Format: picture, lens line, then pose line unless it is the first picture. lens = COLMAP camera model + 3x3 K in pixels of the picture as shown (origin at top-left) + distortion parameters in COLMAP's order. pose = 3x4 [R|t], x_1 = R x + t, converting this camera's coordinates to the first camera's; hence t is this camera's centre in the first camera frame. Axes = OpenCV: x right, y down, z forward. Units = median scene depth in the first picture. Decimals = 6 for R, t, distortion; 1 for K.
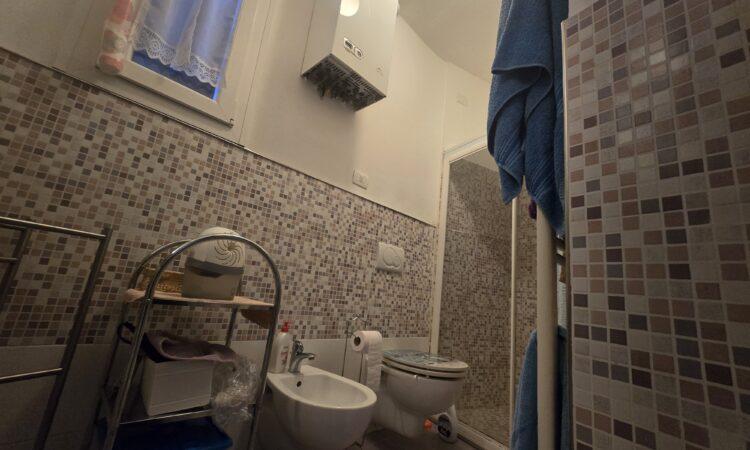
lens RADIAL K [[309.1, 0, 372.4], [0, 309.1, 221.3], [0, 0, 1]] dist [0.002839, 0.000547]
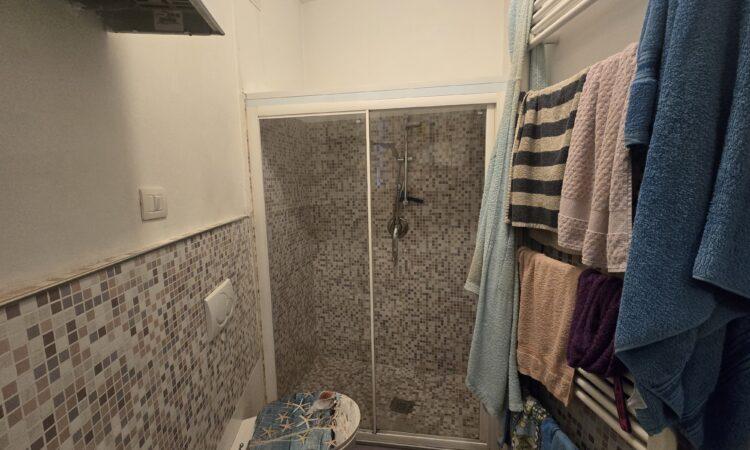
lens RADIAL K [[309.1, 0, 375.5], [0, 309.1, 224.9], [0, 0, 1]] dist [0.002839, 0.000547]
pose [[0.615831, -0.231180, 0.753199, -0.245670], [-0.086678, 0.930302, 0.356407, -0.388849], [-0.783096, -0.284772, 0.552870, 0.620828]]
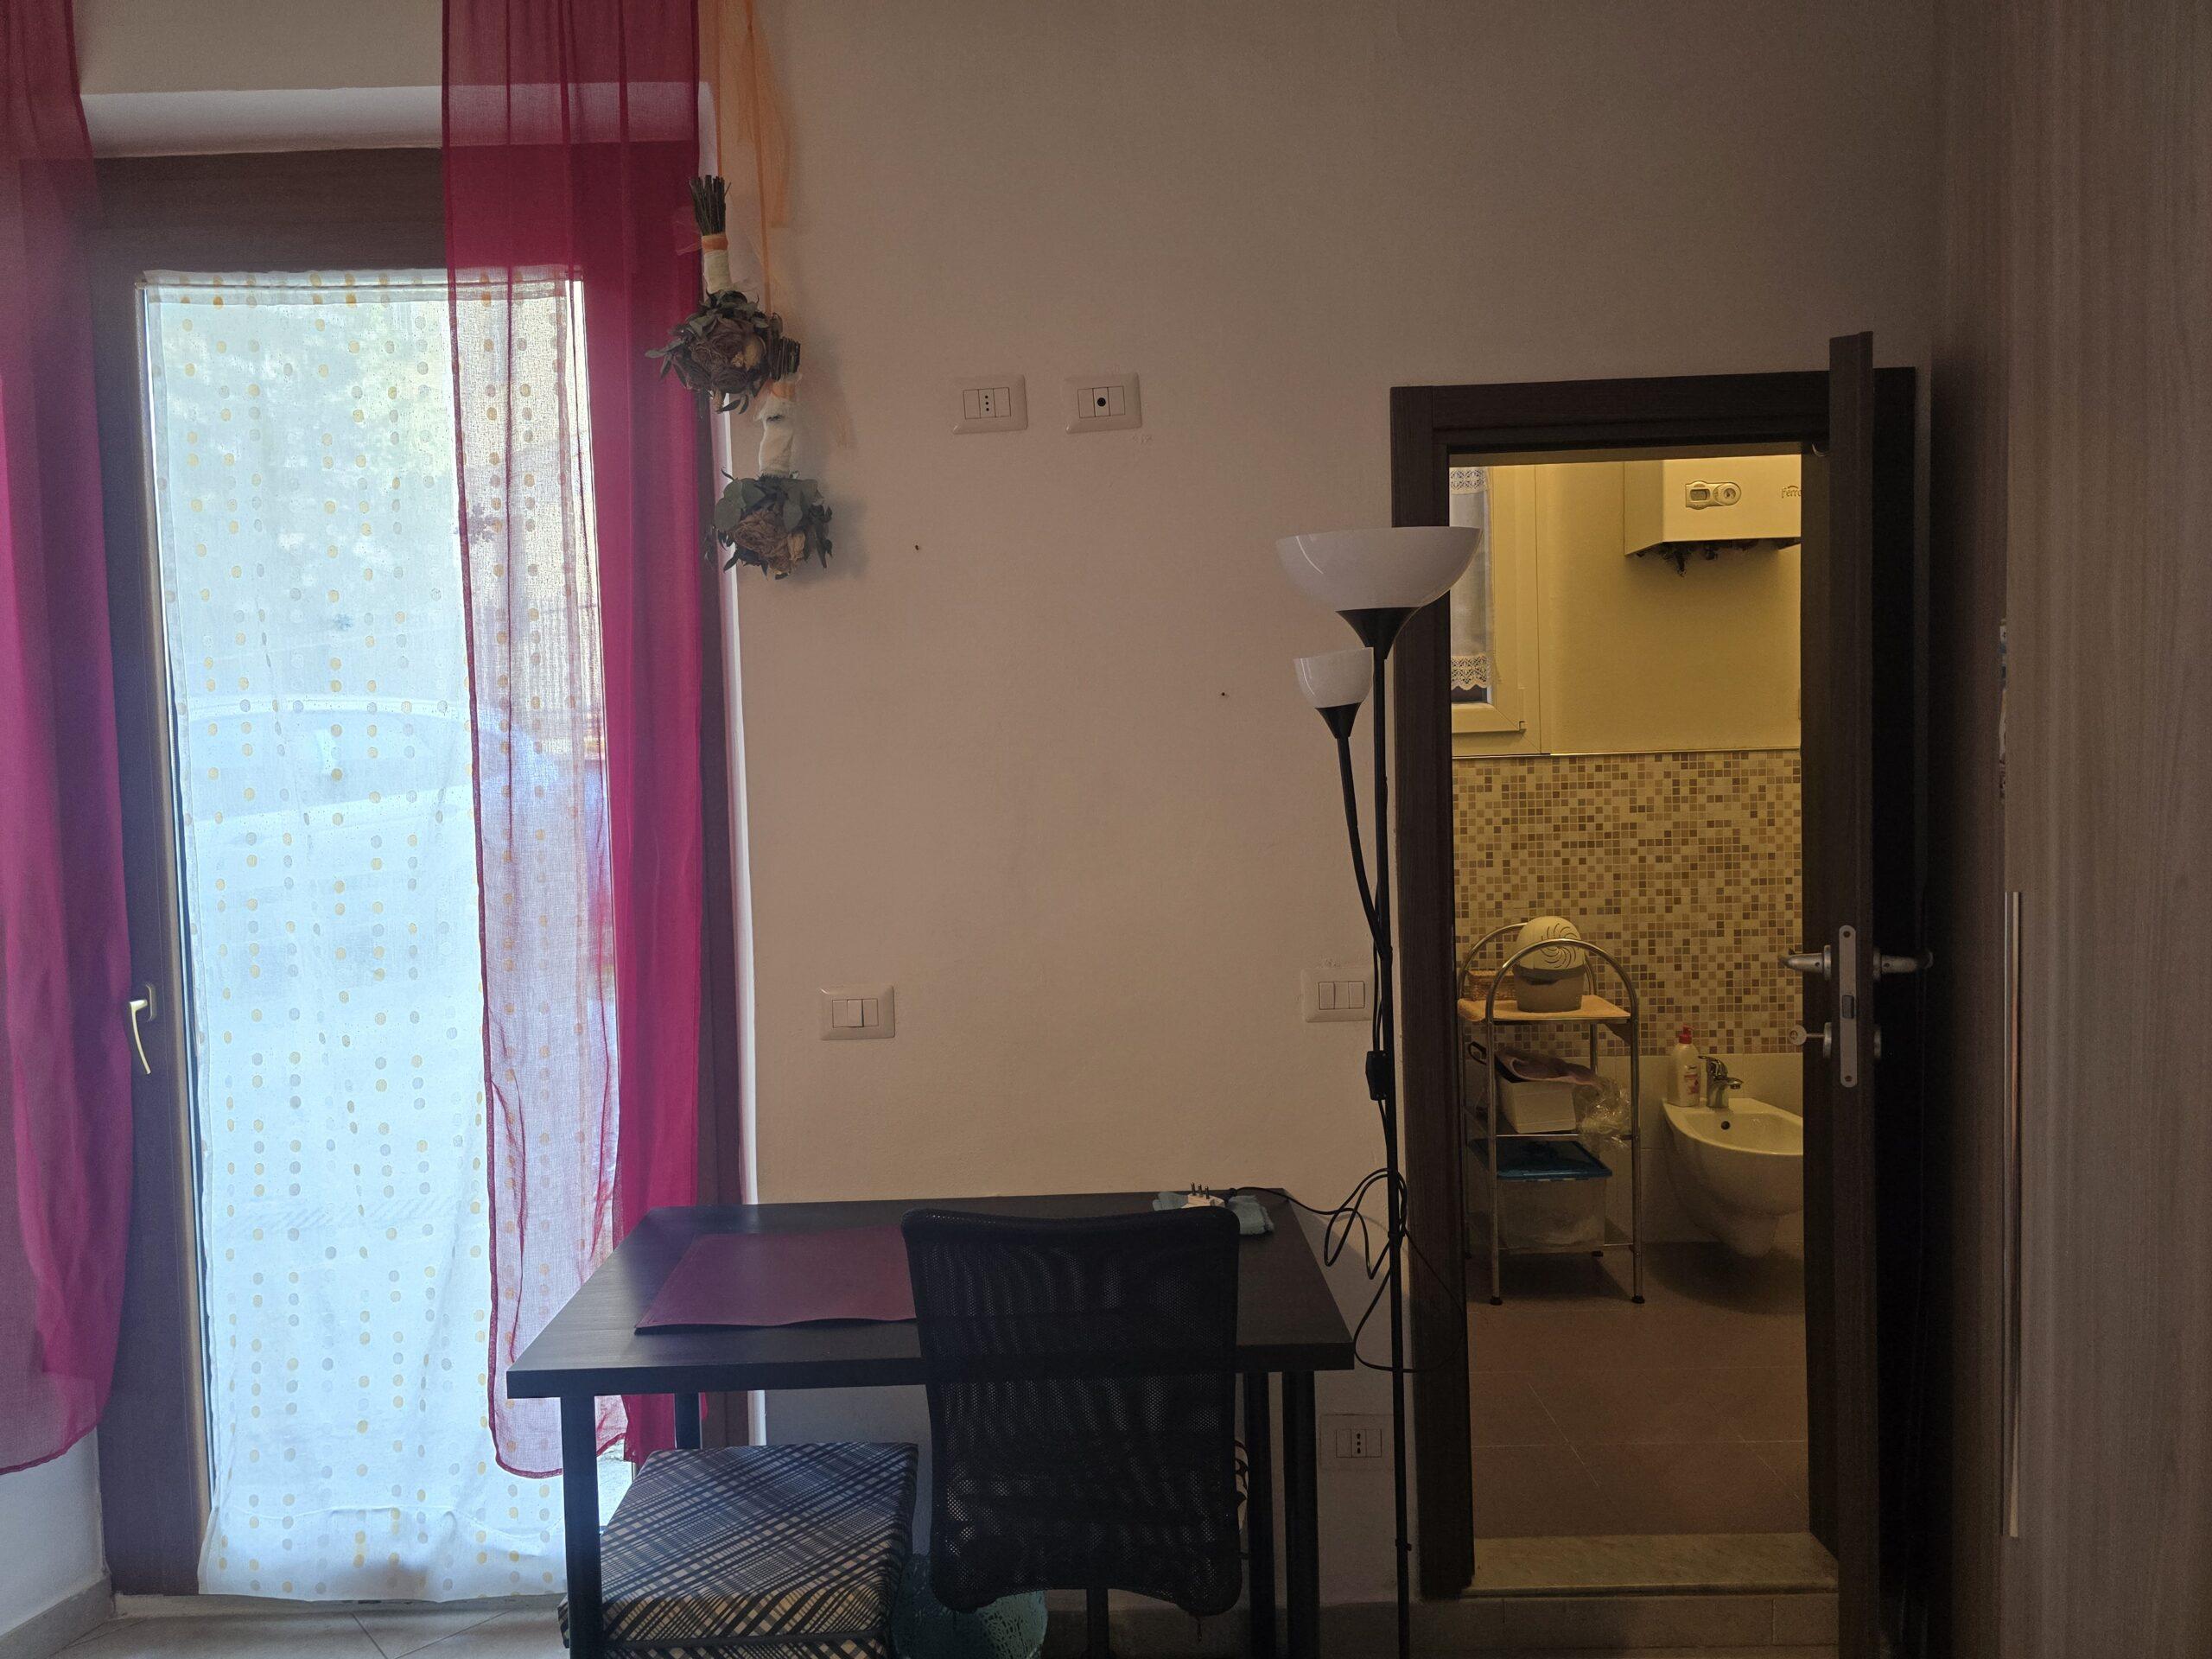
lens RADIAL K [[1483.7, 0, 1095.6], [0, 1483.7, 814.3], [0, 0, 1]] dist [0.031913, -0.018618]
pose [[0.691688, -0.102293, -0.714915, 0.952959], [0.266104, 0.956368, 0.120617, -0.658660], [0.671384, -0.273672, 0.688729, -1.497211]]
